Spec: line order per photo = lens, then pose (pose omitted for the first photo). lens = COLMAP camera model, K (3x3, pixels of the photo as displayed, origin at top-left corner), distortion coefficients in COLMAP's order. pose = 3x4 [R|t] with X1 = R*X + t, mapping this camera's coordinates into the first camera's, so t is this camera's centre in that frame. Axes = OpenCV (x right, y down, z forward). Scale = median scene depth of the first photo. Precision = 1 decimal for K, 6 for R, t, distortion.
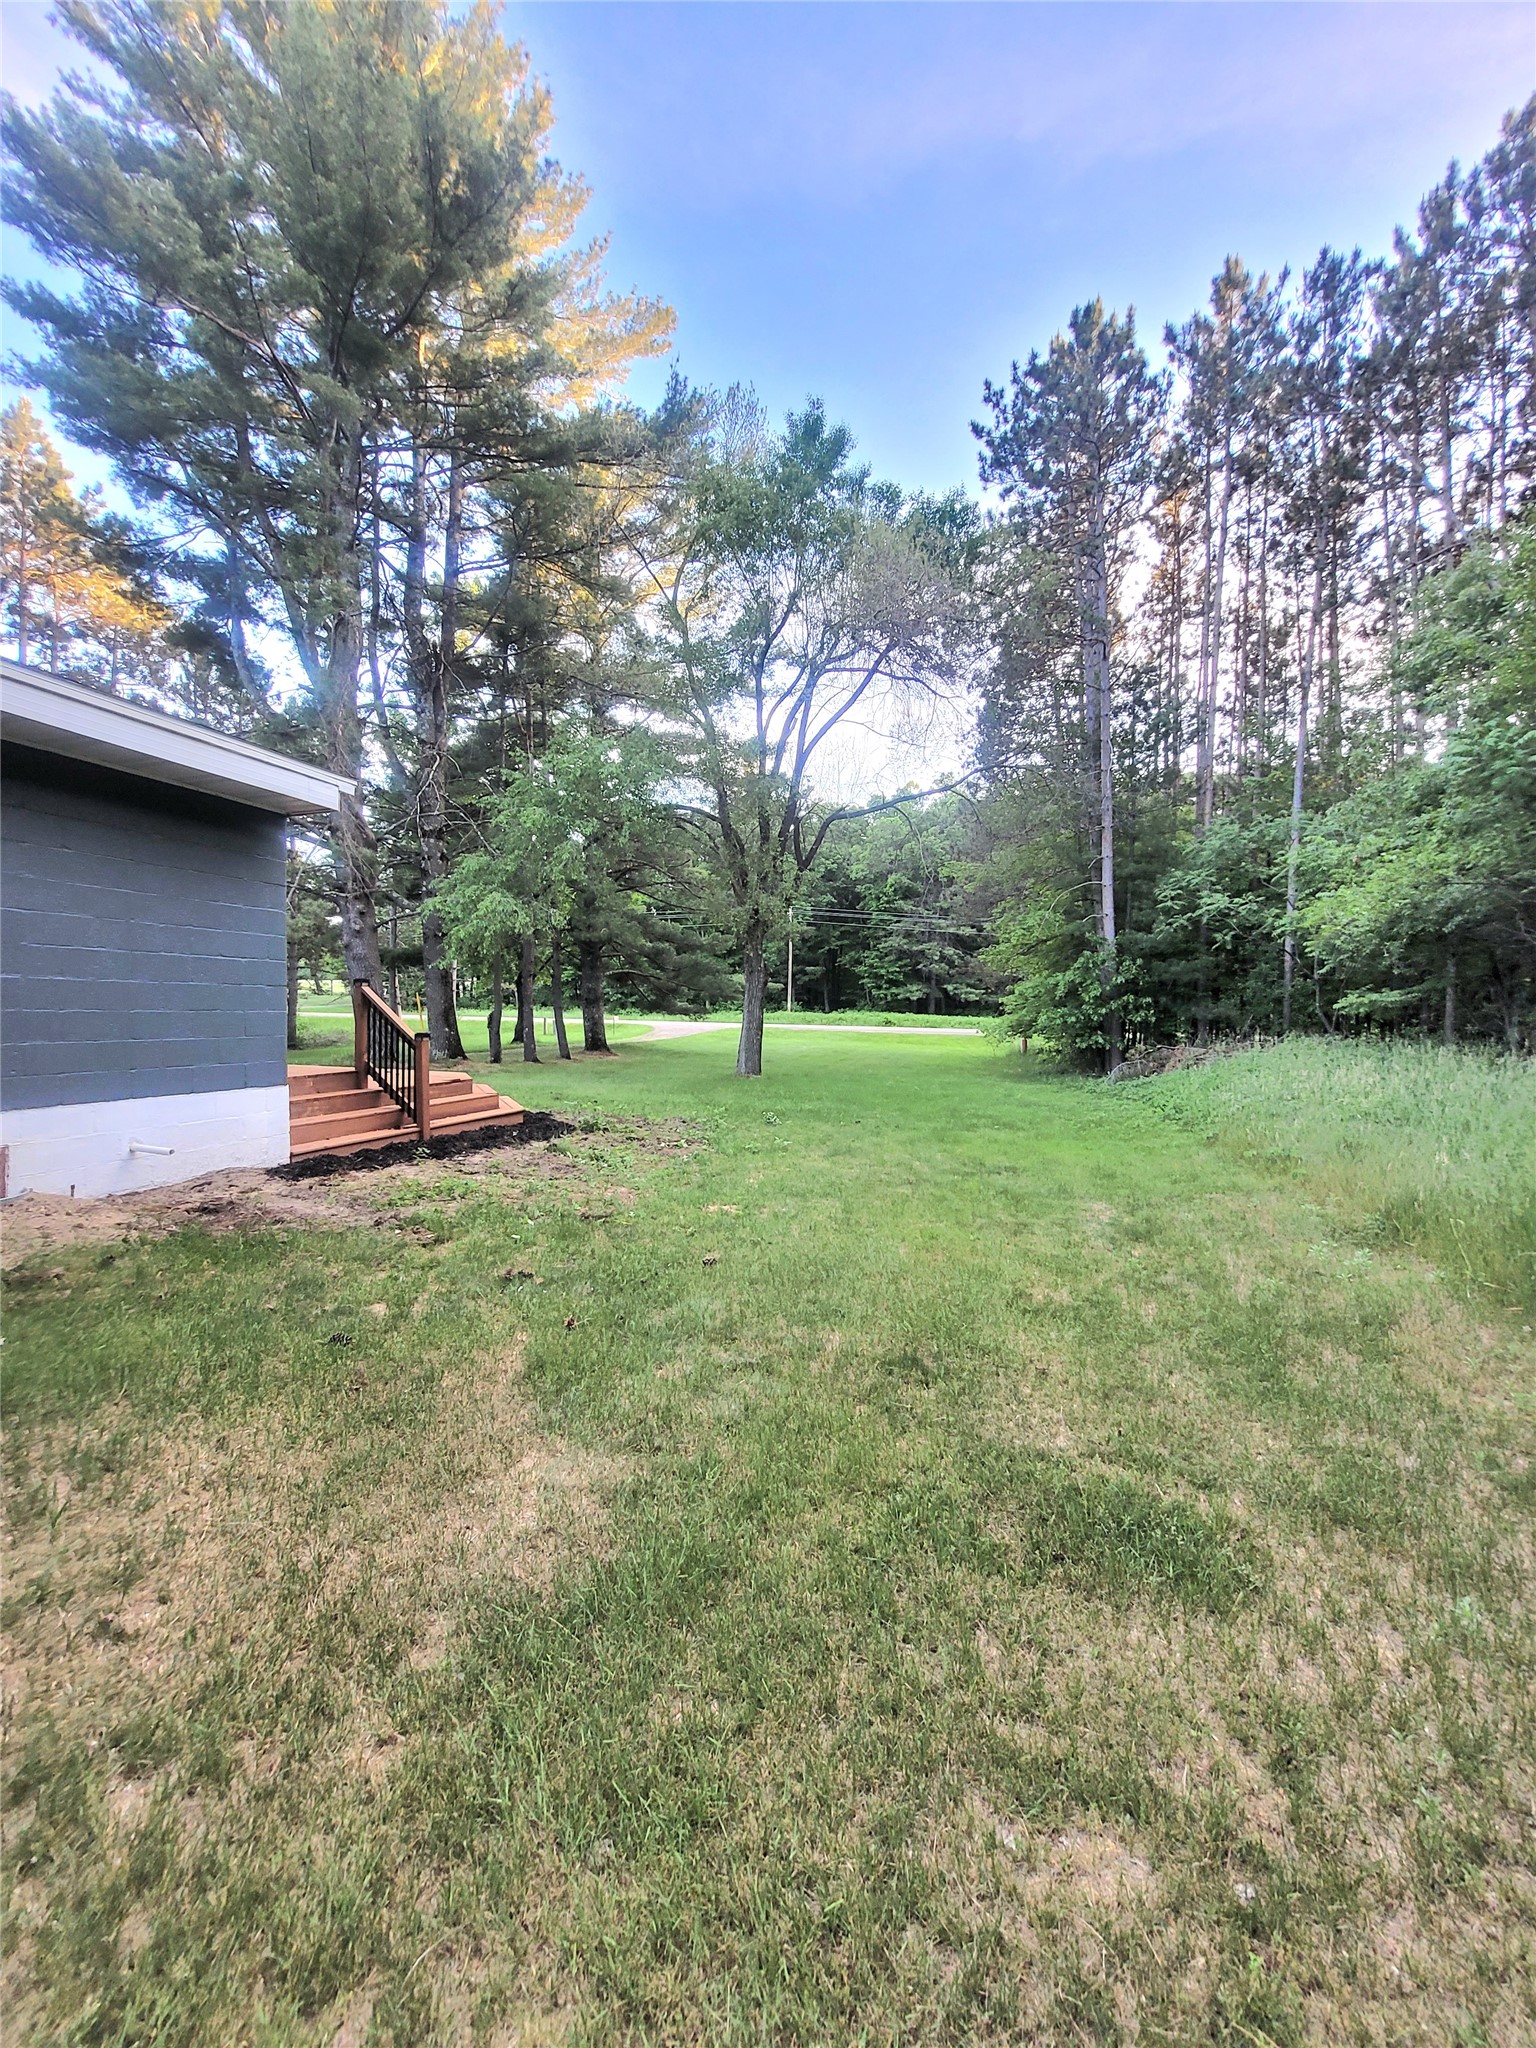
lens RADIAL K [[800.9, 0, 766.3], [0, 800.9, 1027.8], [0, 0, 1]] dist [0.000183, 0.000405]
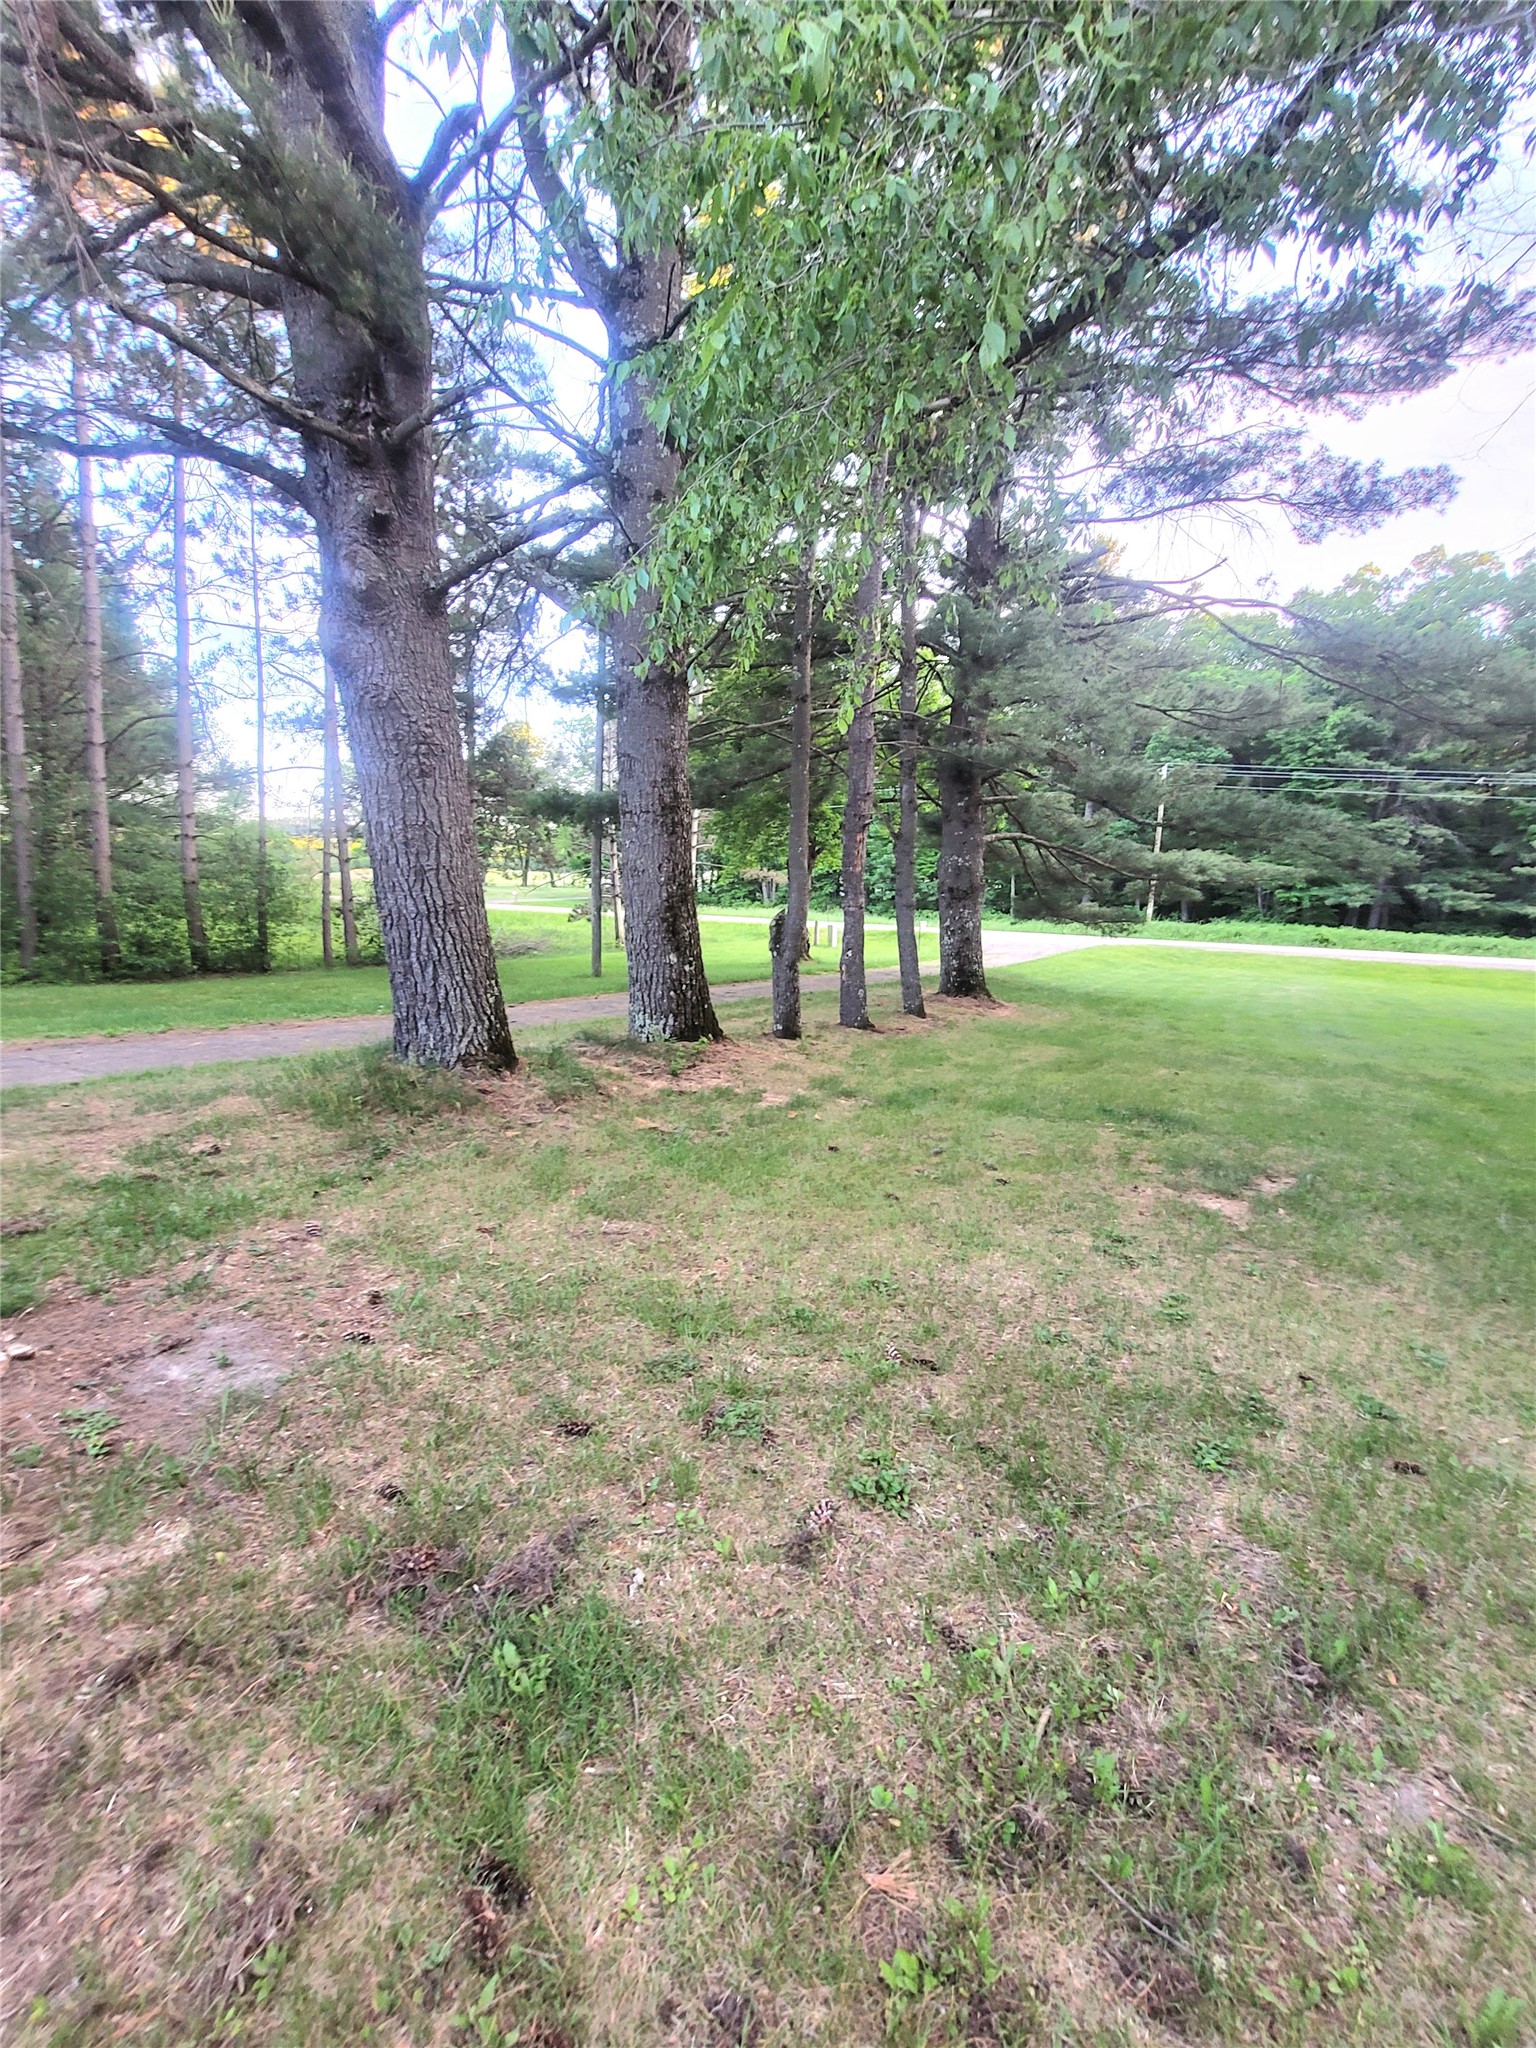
lens RADIAL K [[803.9, 0, 767.2], [0, 803.9, 1015.1], [0, 0, 1]] dist [0.000510, -0.000068]
pose [[0.961108, 0.059854, -0.269610, -0.098031], [-0.031066, 0.993467, 0.109806, -0.004897], [0.274421, -0.097159, 0.956689, 0.250711]]
